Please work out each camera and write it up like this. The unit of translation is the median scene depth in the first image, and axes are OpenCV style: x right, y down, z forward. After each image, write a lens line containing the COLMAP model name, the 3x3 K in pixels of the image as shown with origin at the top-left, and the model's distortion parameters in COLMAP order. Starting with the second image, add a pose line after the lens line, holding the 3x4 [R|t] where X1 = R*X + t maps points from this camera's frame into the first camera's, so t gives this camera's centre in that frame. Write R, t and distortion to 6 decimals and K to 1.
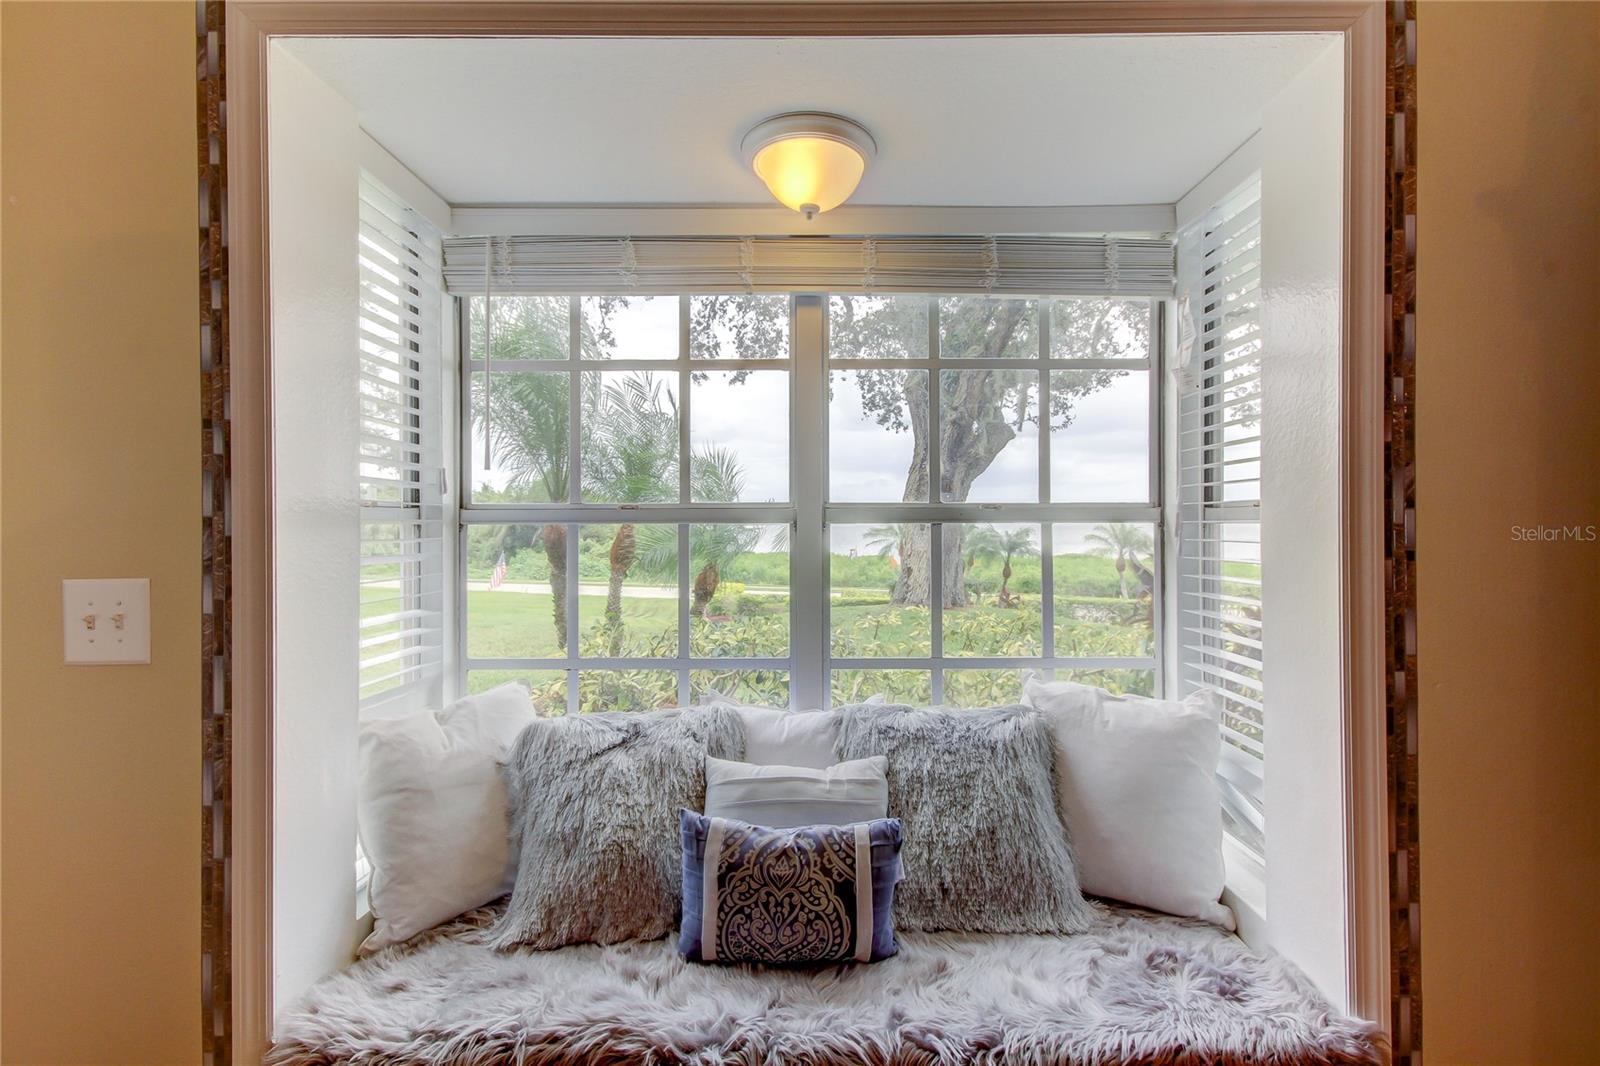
lens RADIAL K [[743.8, 0, 804.2], [0, 743.8, 528.4], [0, 0, 1]] dist [-0.000890, 0.000138]
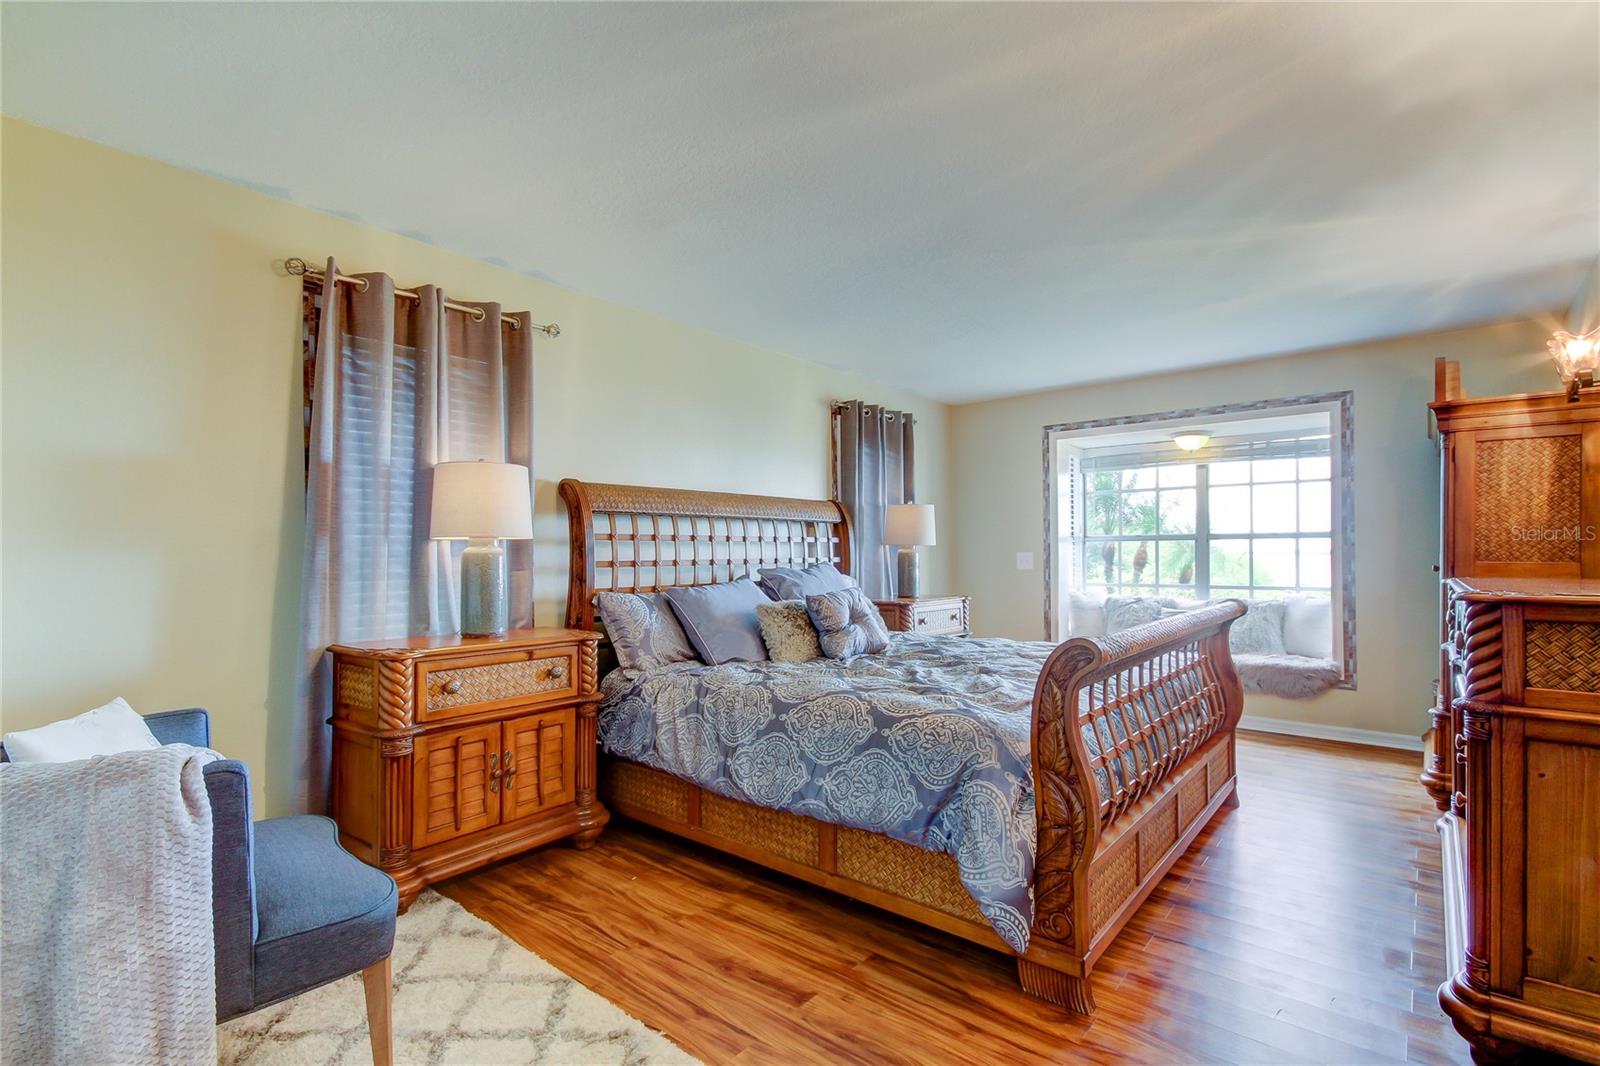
lens RADIAL K [[743.8, 0, 801.5], [0, 743.8, 548.1], [0, 0, 1]] dist [-0.000890, 0.000138]
pose [[0.775354, -0.009358, -0.631457, 0.747198], [0.000756, 0.999903, -0.013890, 0.076421], [0.631526, 0.010292, 0.775286, -2.709087]]
